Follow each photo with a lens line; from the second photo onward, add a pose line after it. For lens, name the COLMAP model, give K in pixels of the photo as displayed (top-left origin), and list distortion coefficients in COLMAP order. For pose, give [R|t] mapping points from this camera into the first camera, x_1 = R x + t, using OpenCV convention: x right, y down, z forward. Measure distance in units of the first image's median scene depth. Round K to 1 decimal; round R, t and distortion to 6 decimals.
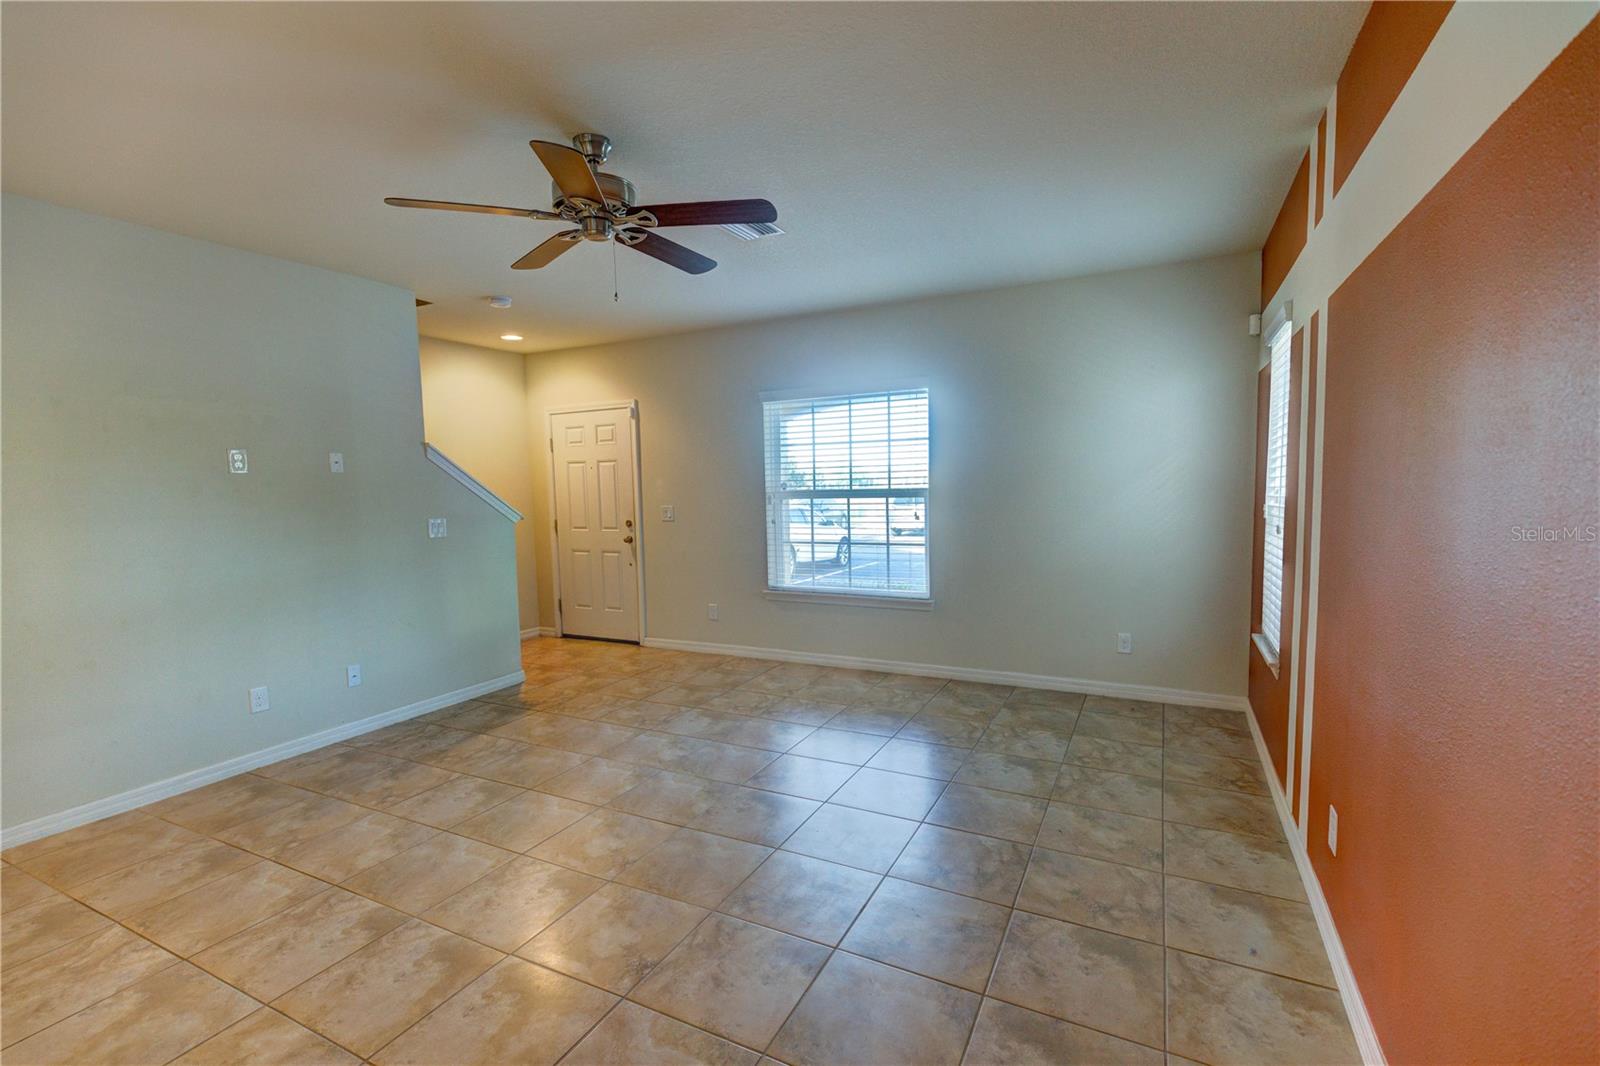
lens RADIAL K [[714.7, 0, 799.9], [0, 714.7, 535.2], [0, 0, 1]] dist [0.005554, -0.001204]
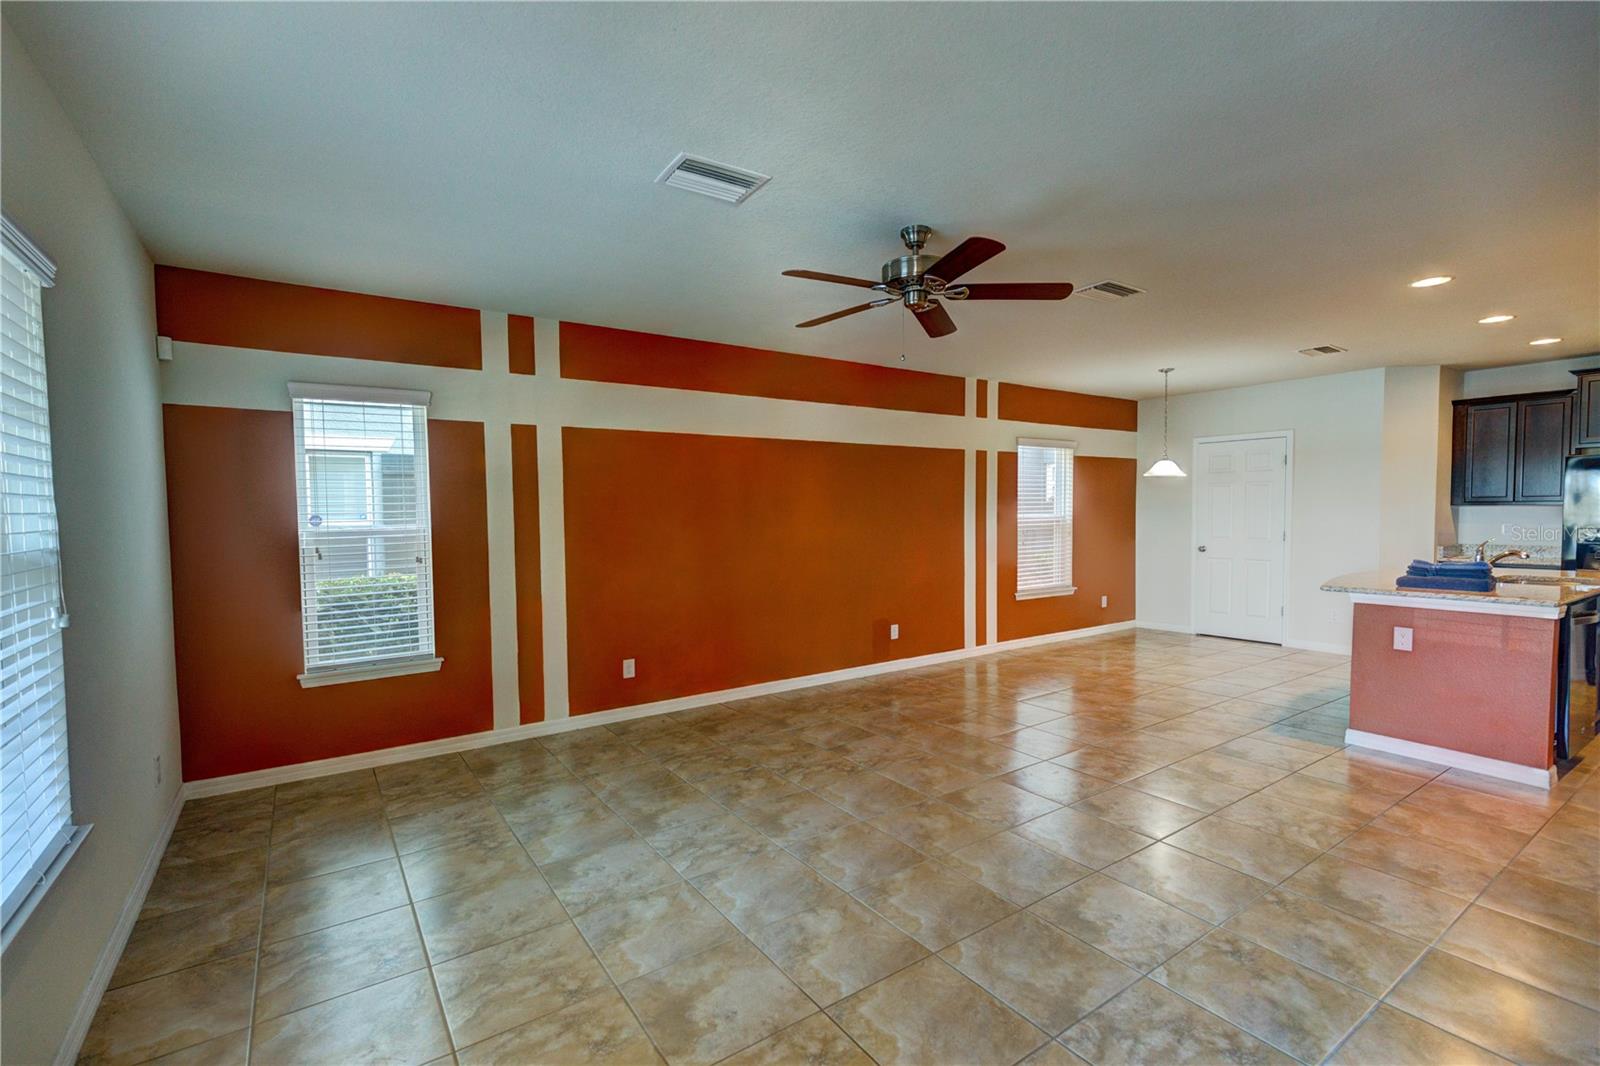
lens RADIAL K [[714.7, 0, 797.7], [0, 714.7, 539.5], [0, 0, 1]] dist [0.005554, -0.001204]
pose [[-0.877774, 0.012668, 0.478908, -0.536180], [0.068069, 0.992806, 0.098499, -0.120344], [-0.474215, 0.119058, -0.872322, 1.727980]]
